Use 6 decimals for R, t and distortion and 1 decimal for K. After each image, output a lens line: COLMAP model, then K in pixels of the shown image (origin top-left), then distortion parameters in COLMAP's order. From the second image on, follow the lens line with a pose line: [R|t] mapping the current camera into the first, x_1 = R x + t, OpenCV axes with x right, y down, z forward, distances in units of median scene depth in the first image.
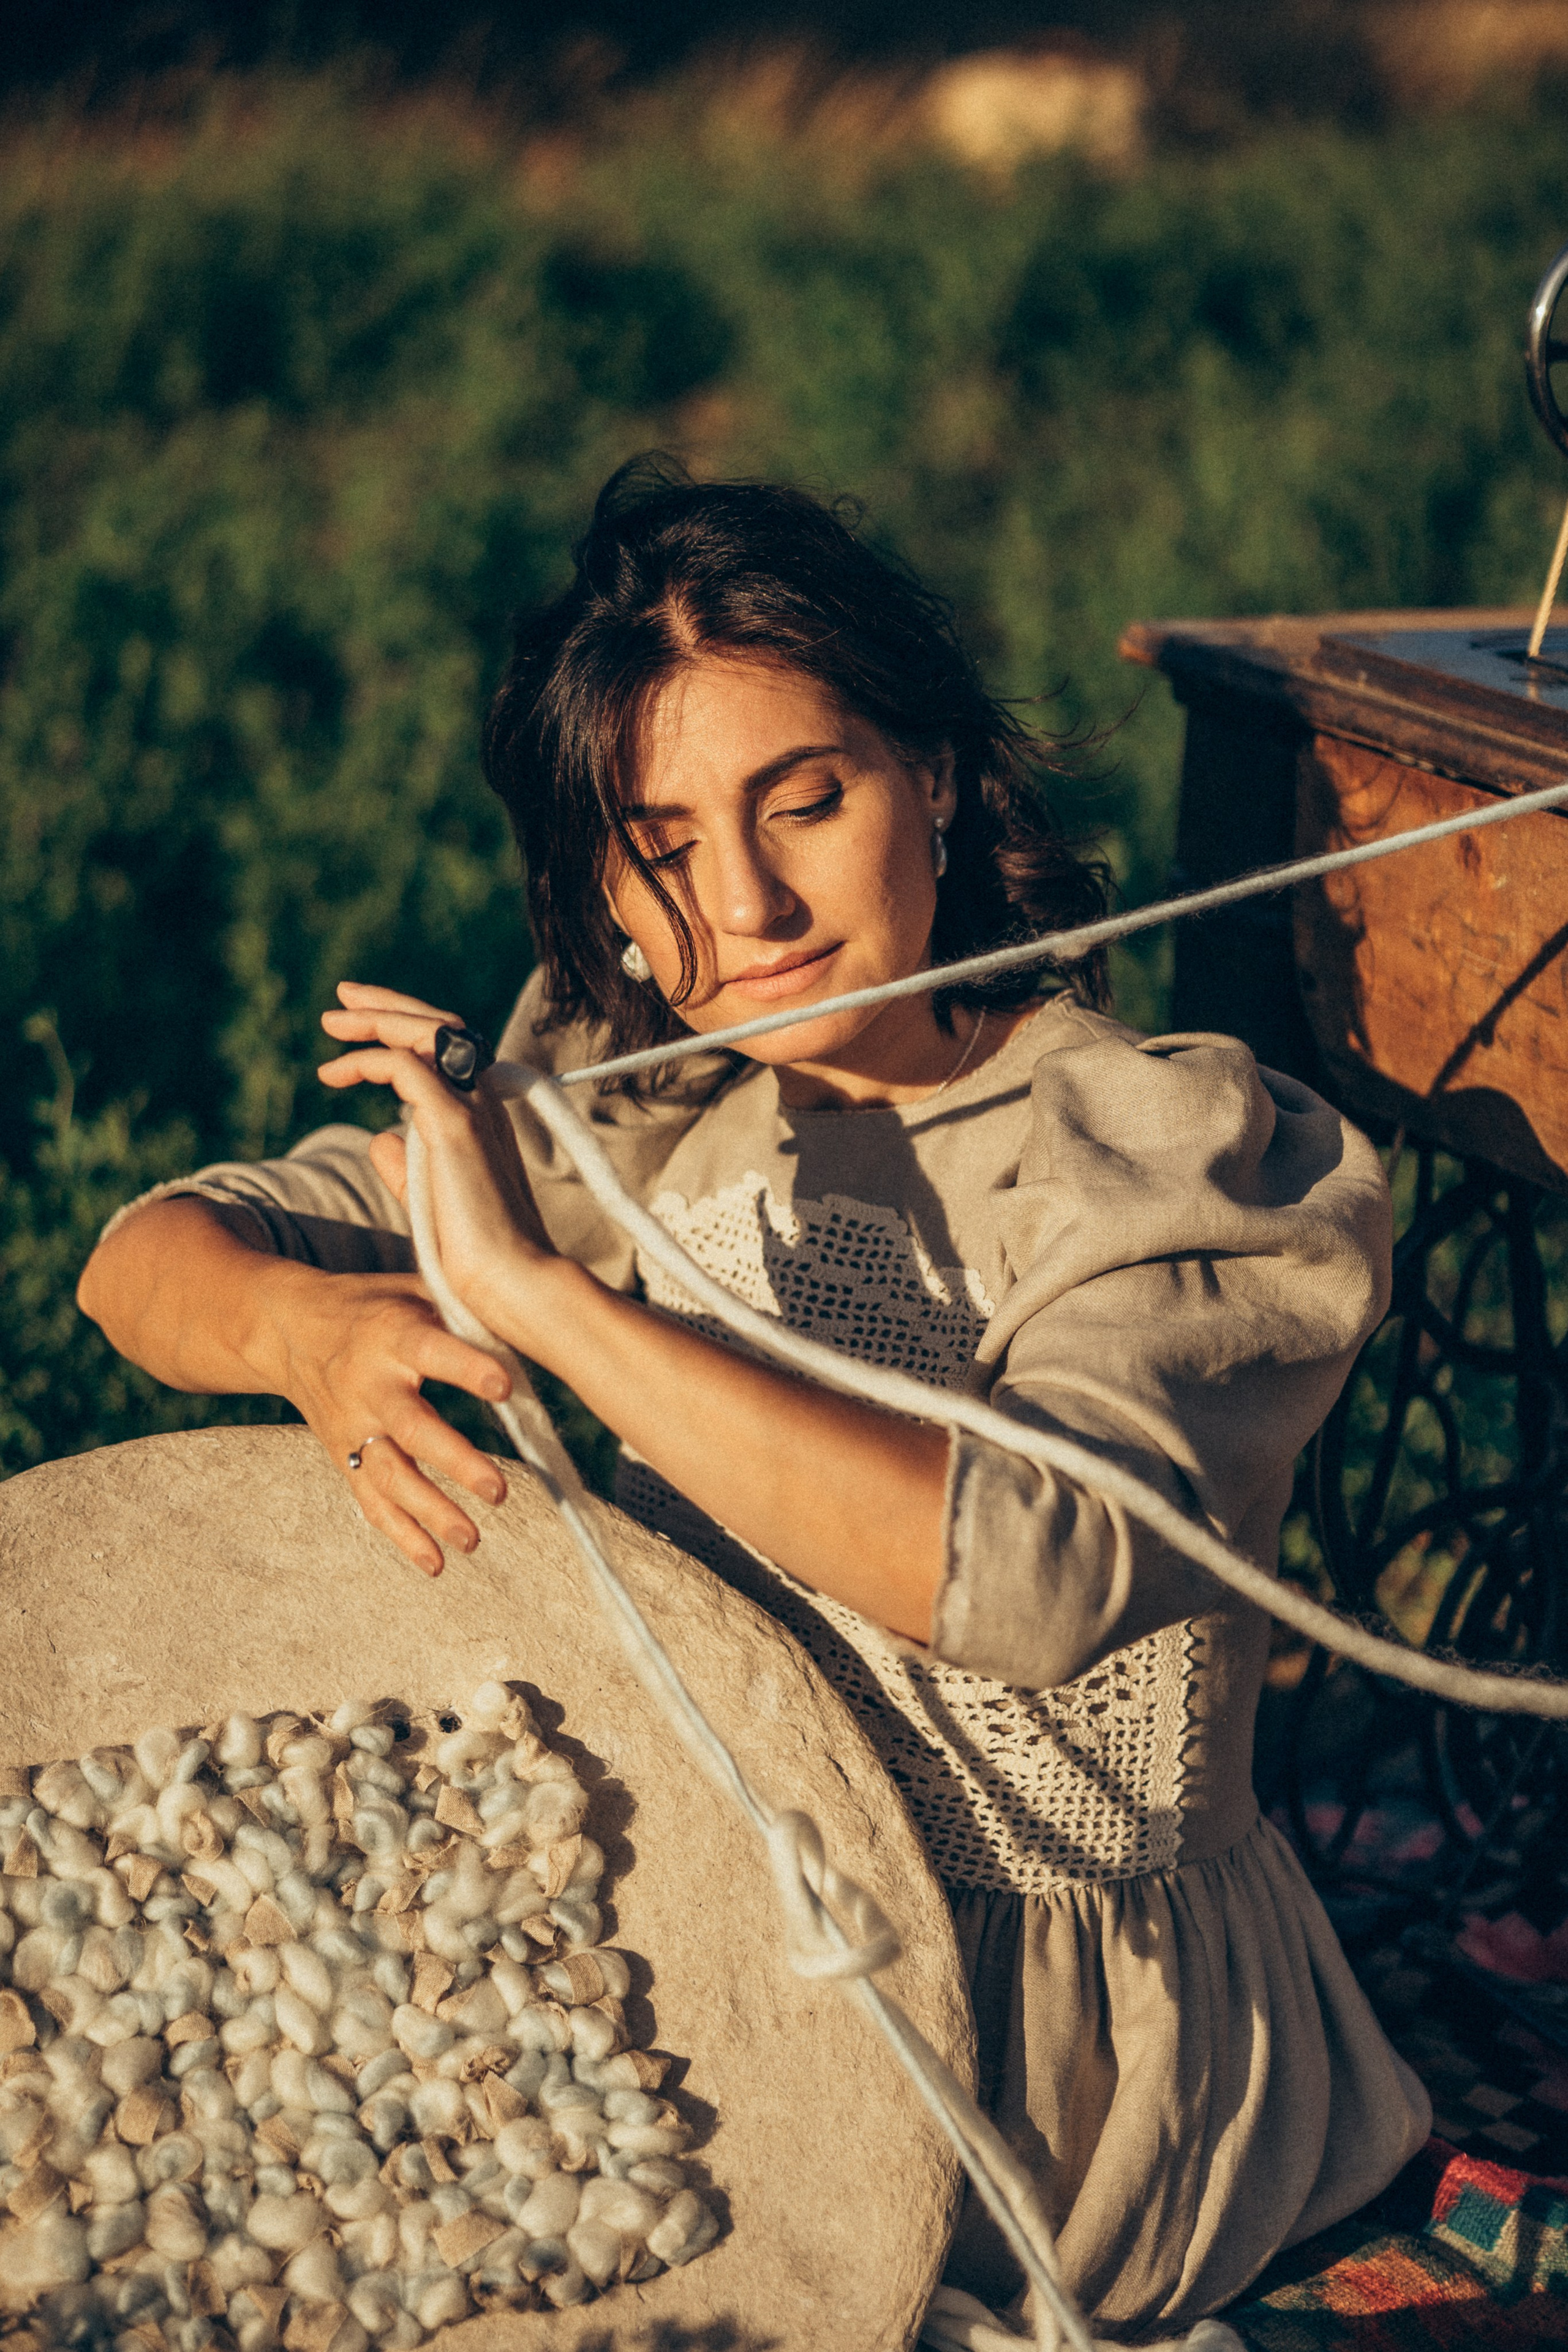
lens RADIAL K [[4938.6, 0, 784.0], [0, 4938.6, 1176.0], [0, 0, 1]] dist [-0.105969, 0.289922]
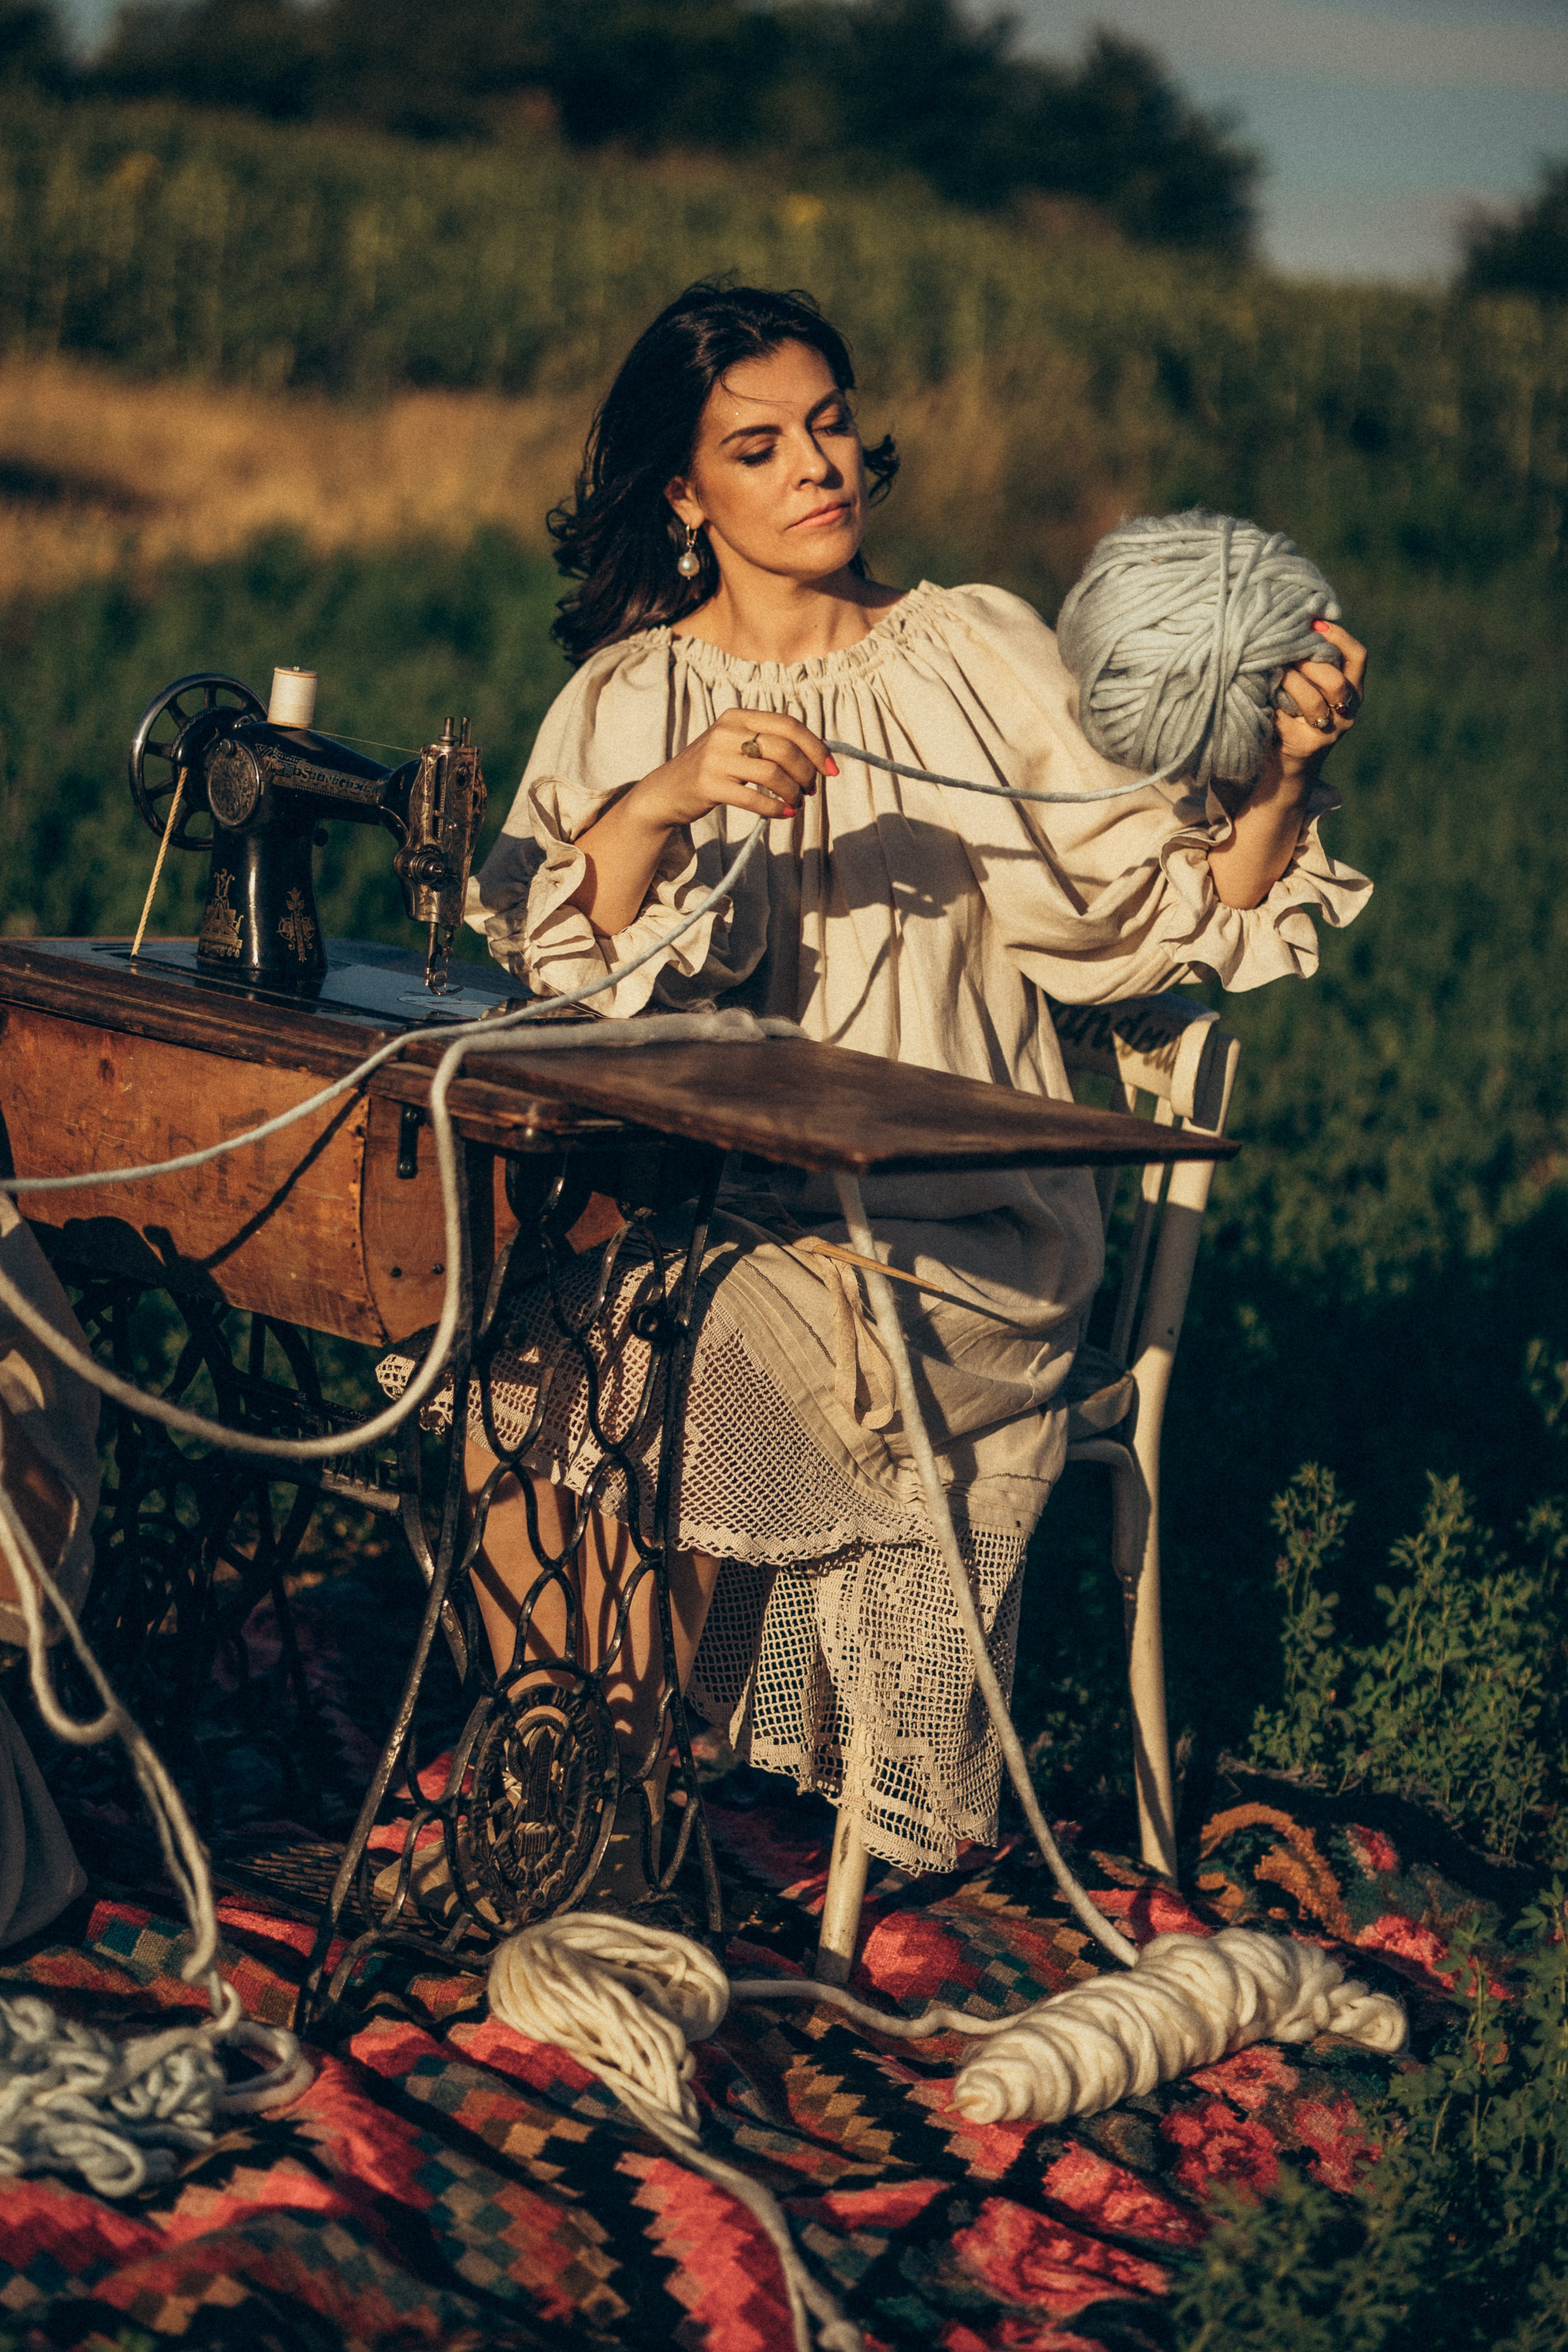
lens RADIAL K [[4690.7, 0, 784.3], [0, 4690.7, 1092.2], [0, 0, 1]] dist [-0.030065, -0.260582]
pose [[0.938489, 0.017077, 0.344885, -0.198350], [0.023183, 0.993407, -0.112274, 0.129936], [-0.344529, 0.113363, 0.931906, -0.545924]]
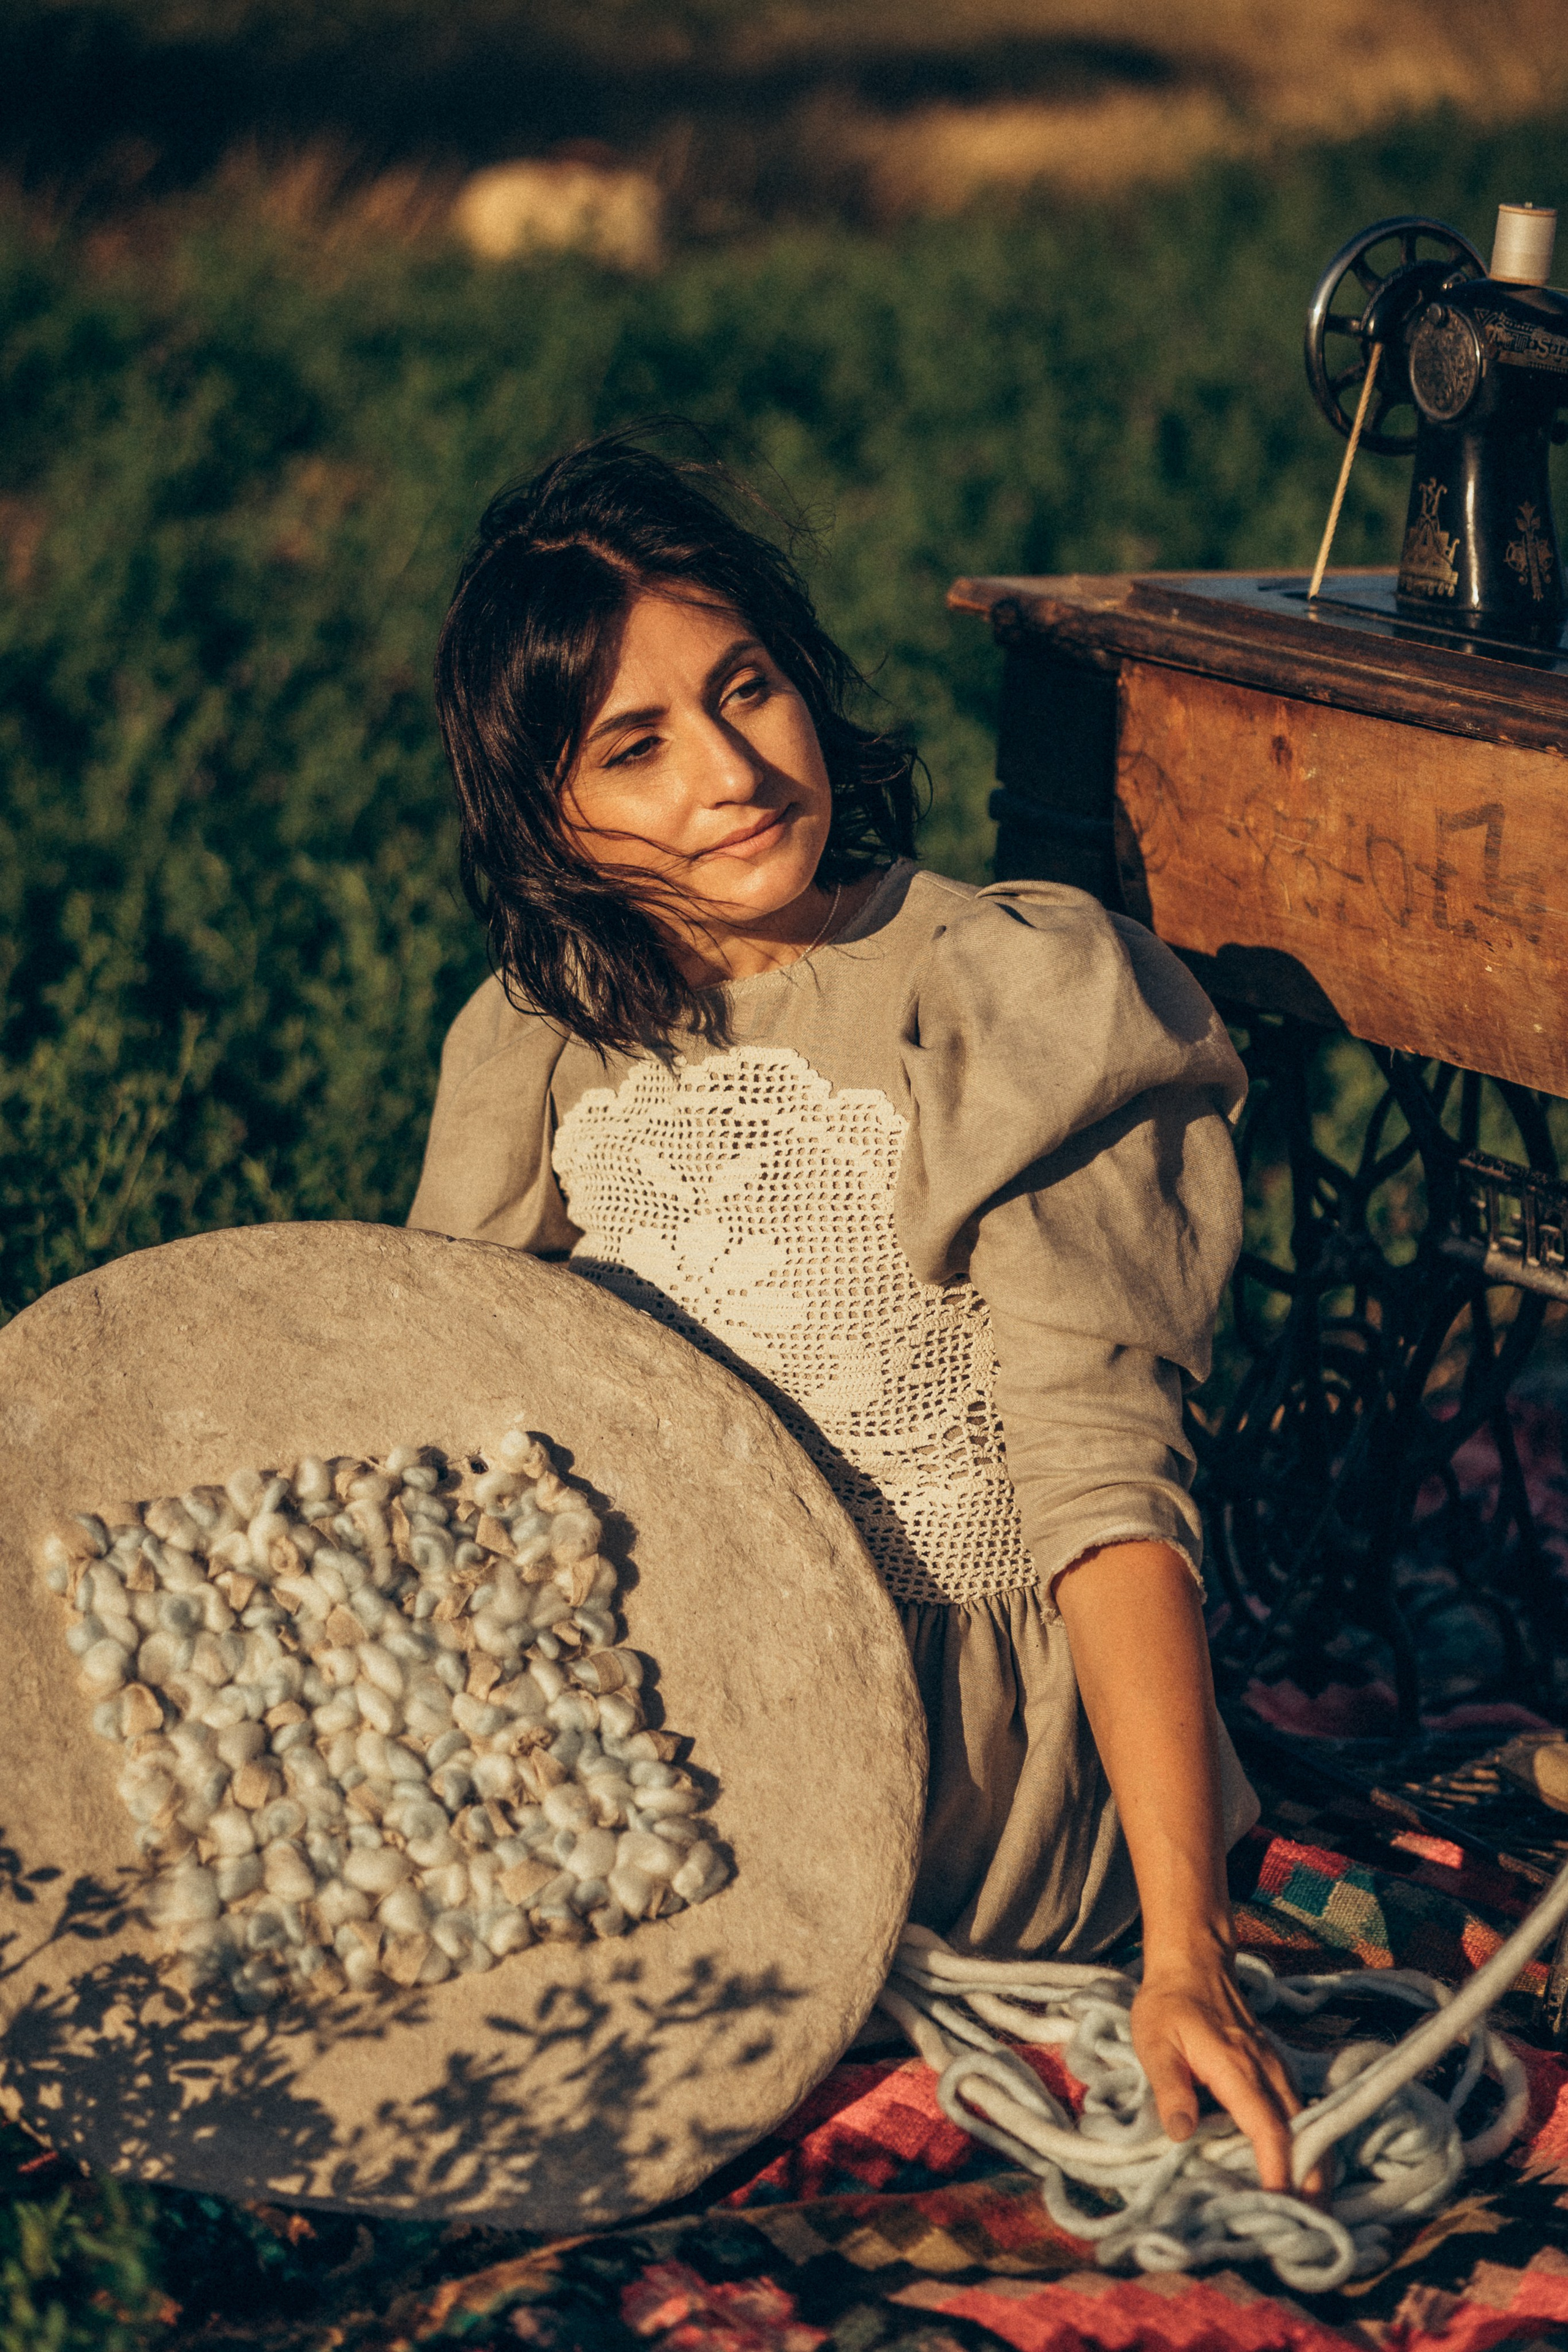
lens RADIAL K [[4938.6, 0, 784.0], [0, 4938.6, 1176.0], [0, 0, 1]] dist [-0.105969, 0.289922]
pose [[0.992751, -0.010640, 0.119719, -0.140731], [0.013555, 0.999631, -0.023556, 0.071907], [-0.119425, 0.025007, 0.992528, -0.198093]]
